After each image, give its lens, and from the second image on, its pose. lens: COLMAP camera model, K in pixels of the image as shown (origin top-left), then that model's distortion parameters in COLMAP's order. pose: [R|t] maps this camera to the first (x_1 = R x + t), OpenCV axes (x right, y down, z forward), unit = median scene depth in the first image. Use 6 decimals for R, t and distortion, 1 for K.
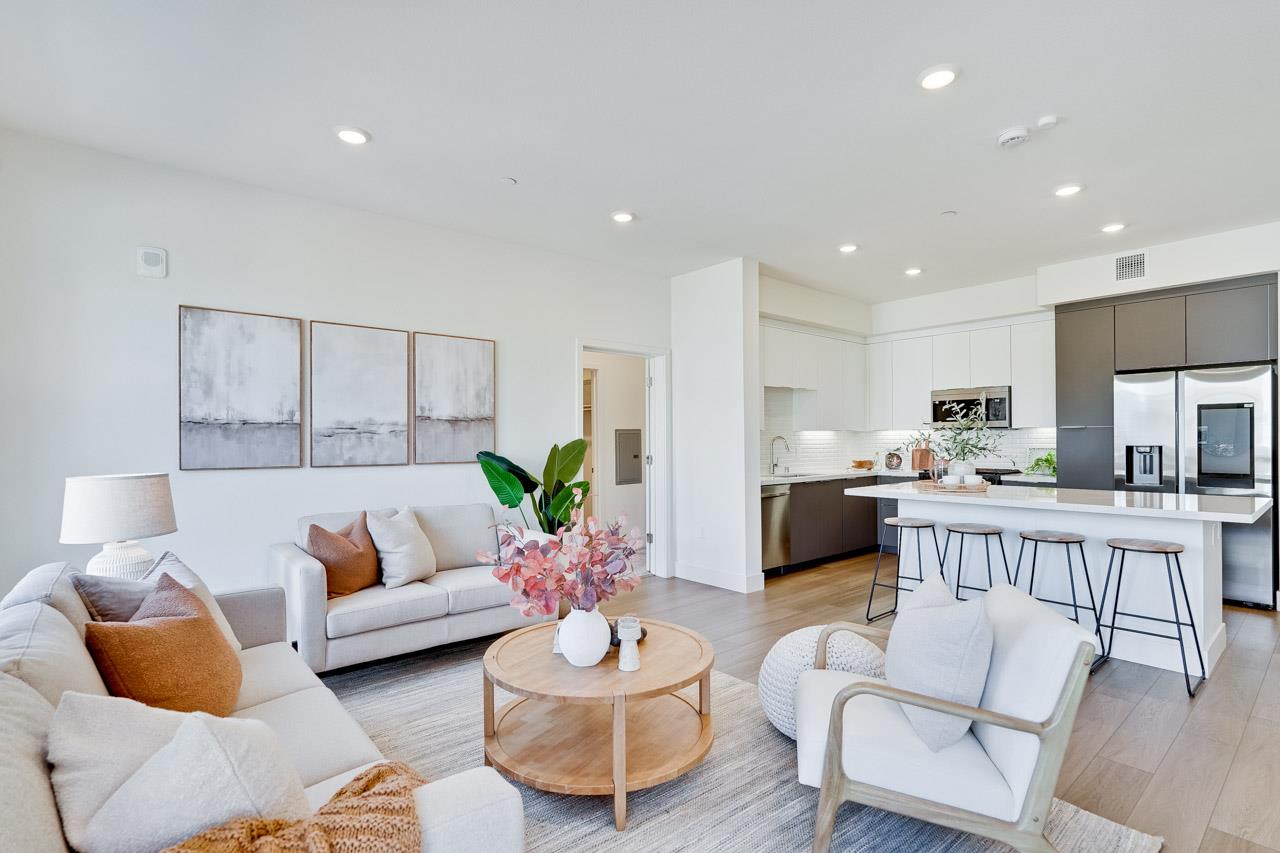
lens RADIAL K [[592.6, 0, 642.8], [0, 592.6, 437.7], [0, 0, 1]] dist [-0.015072, 0.007718]
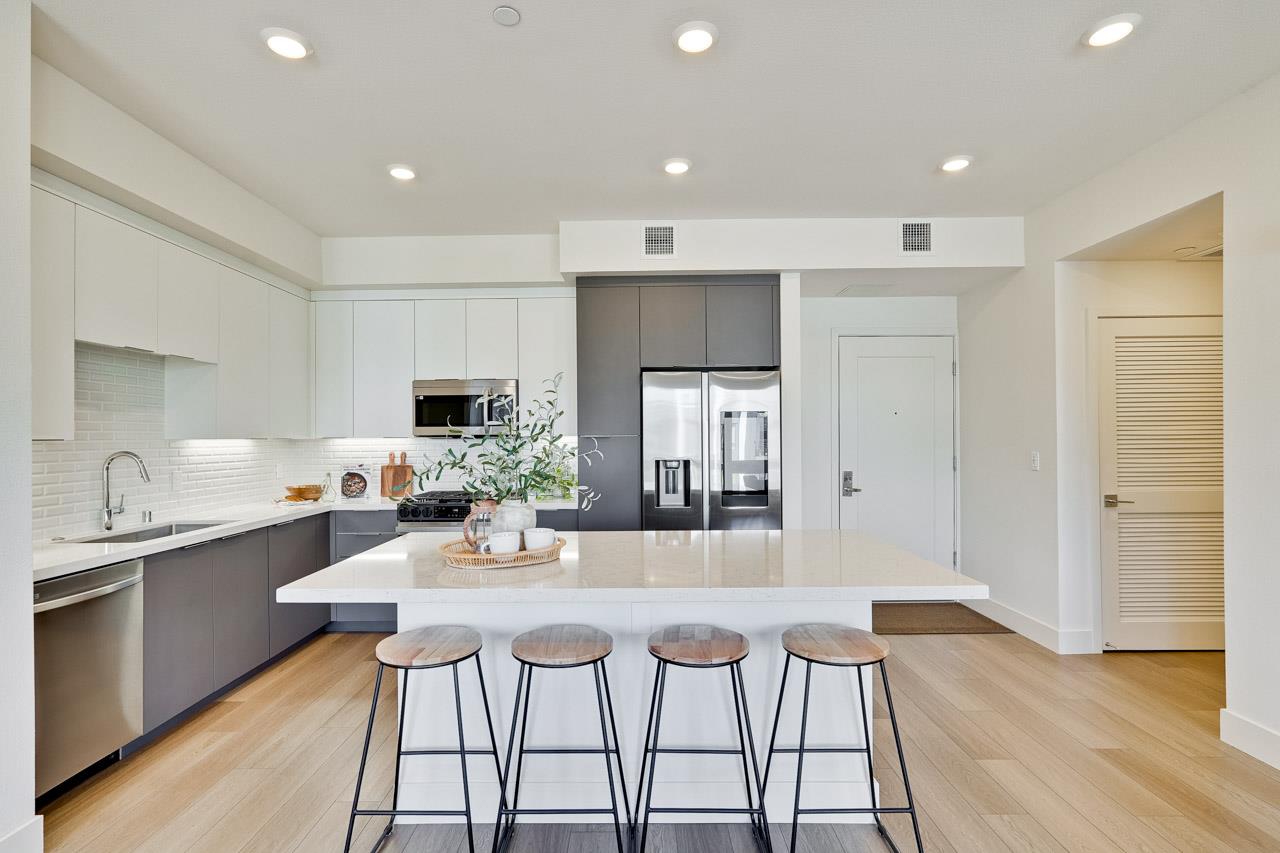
lens RADIAL K [[623.1, 0, 633.1], [0, 623.1, 433.6], [0, 0, 1]] dist [-0.003604, -0.000462]
pose [[0.653527, 0.009069, 0.756849, 0.139405], [0.000497, 0.999923, -0.012411, -0.011449], [-0.756903, 0.008487, 0.653472, 0.421392]]
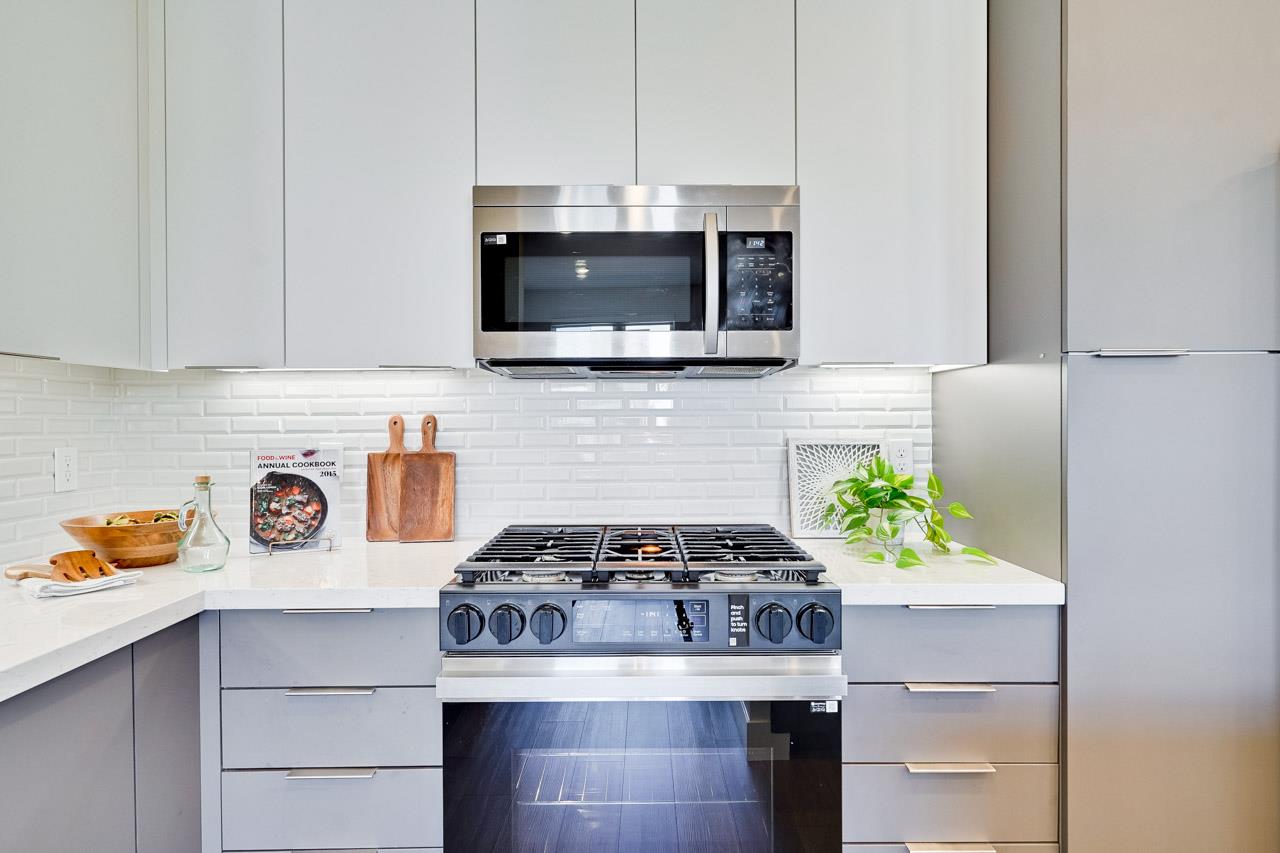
lens RADIAL K [[715.7, 0, 639.6], [0, 715.7, 428.1], [0, 0, 1]] dist [0.000751, -0.000156]
pose [[0.642260, -0.006728, 0.766458, 0.402788], [-0.001205, 0.999951, 0.009788, 0.007761], [-0.766486, -0.007210, 0.642220, 0.966197]]
